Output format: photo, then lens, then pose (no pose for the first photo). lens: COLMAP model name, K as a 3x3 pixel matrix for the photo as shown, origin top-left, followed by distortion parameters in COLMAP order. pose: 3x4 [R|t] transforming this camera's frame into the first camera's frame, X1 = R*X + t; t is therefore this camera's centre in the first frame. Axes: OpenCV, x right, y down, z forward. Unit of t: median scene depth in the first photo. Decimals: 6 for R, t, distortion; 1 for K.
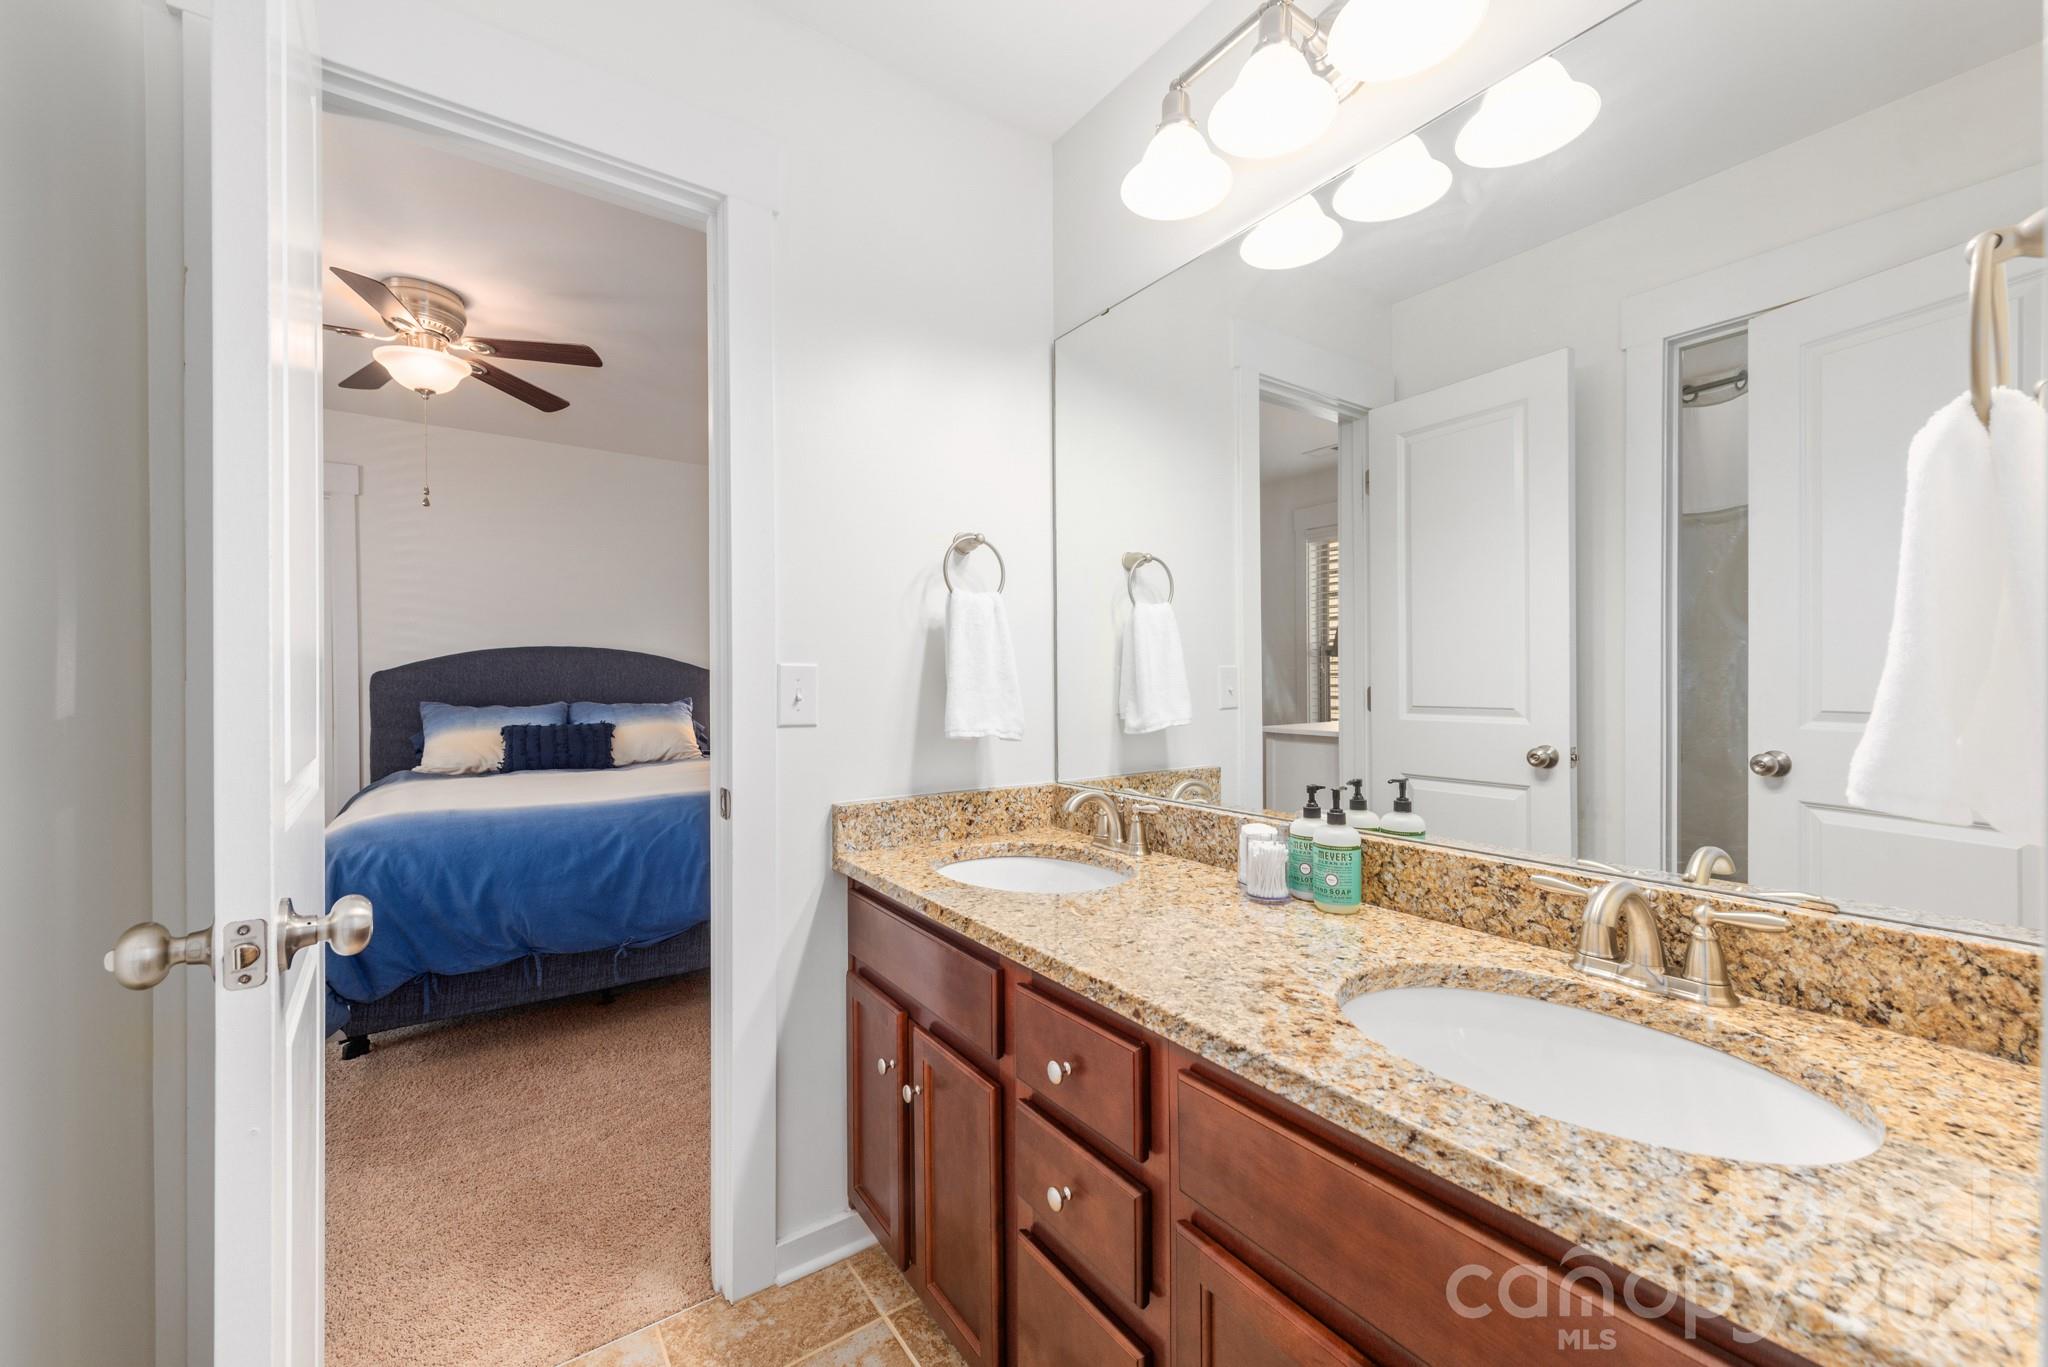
lens RADIAL K [[799.3, 0, 1032.9], [0, 799.3, 692.8], [0, 0, 1]] dist [0.010288, -0.002437]
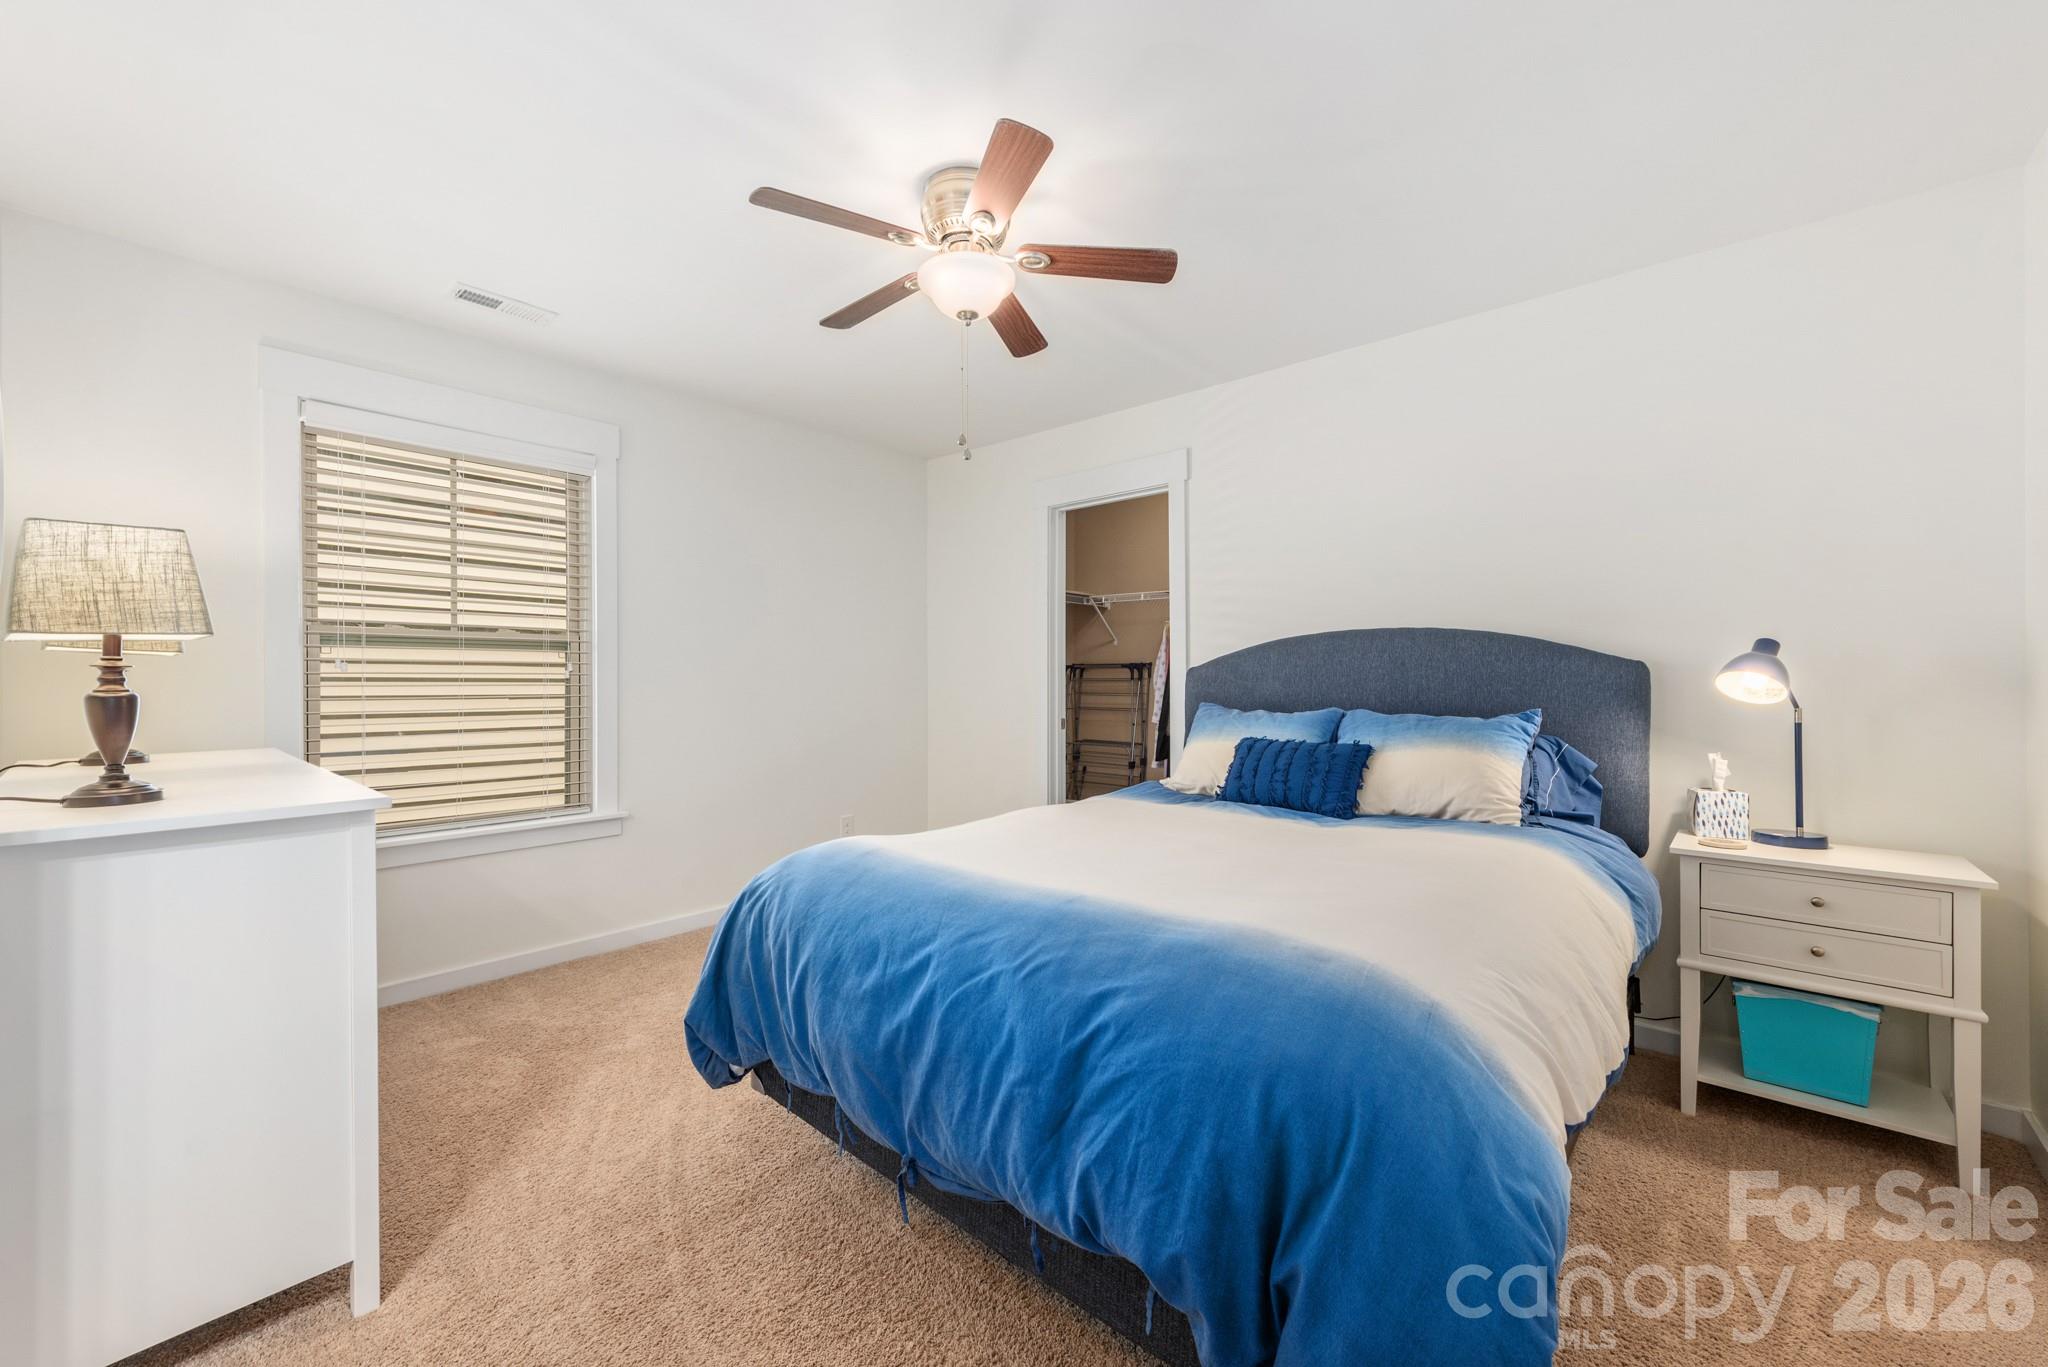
lens RADIAL K [[799.3, 0, 1026.6], [0, 799.3, 674.2], [0, 0, 1]] dist [0.010288, -0.002437]
pose [[0.222245, -0.003528, -0.974985, 0.009402], [-0.017041, 0.999827, -0.007502, -0.003420], [0.974842, 0.018282, 0.222146, 0.246292]]
